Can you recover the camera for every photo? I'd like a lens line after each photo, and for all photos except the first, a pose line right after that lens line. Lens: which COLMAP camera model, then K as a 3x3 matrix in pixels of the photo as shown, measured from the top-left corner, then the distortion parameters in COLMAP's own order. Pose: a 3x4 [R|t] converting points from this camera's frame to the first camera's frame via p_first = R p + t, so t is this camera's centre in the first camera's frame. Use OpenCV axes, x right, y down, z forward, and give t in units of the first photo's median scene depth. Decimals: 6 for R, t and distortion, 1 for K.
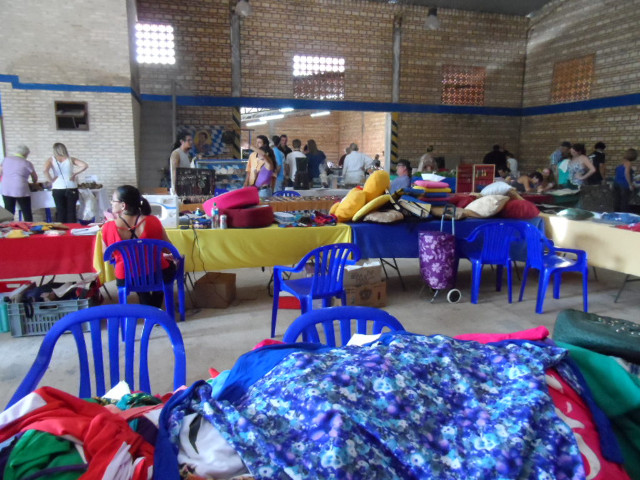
lens RADIAL K [[486.1, 0, 320.0], [0, 486.1, 240.0], [0, 0, 1]] dist [-0.003338, 0.010751]
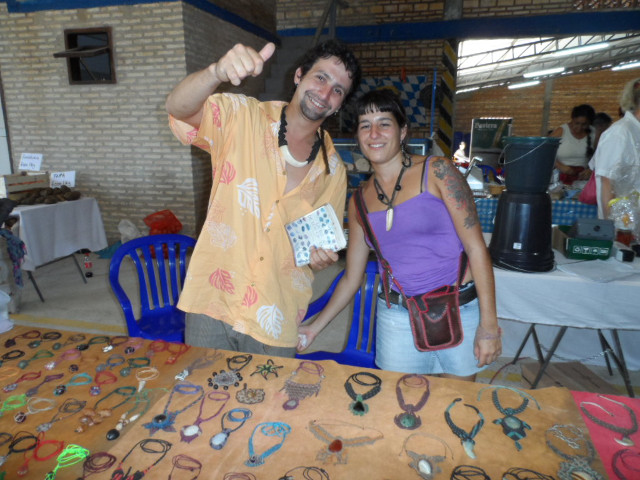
lens RADIAL K [[486.1, 0, 320.0], [0, 486.1, 240.0], [0, 0, 1]] dist [-0.003338, 0.010751]
pose [[0.856793, 0.109270, -0.503951, 0.000517], [-0.083947, 0.993810, 0.072762, -0.112707], [0.508782, -0.020036, 0.860662, 0.656096]]
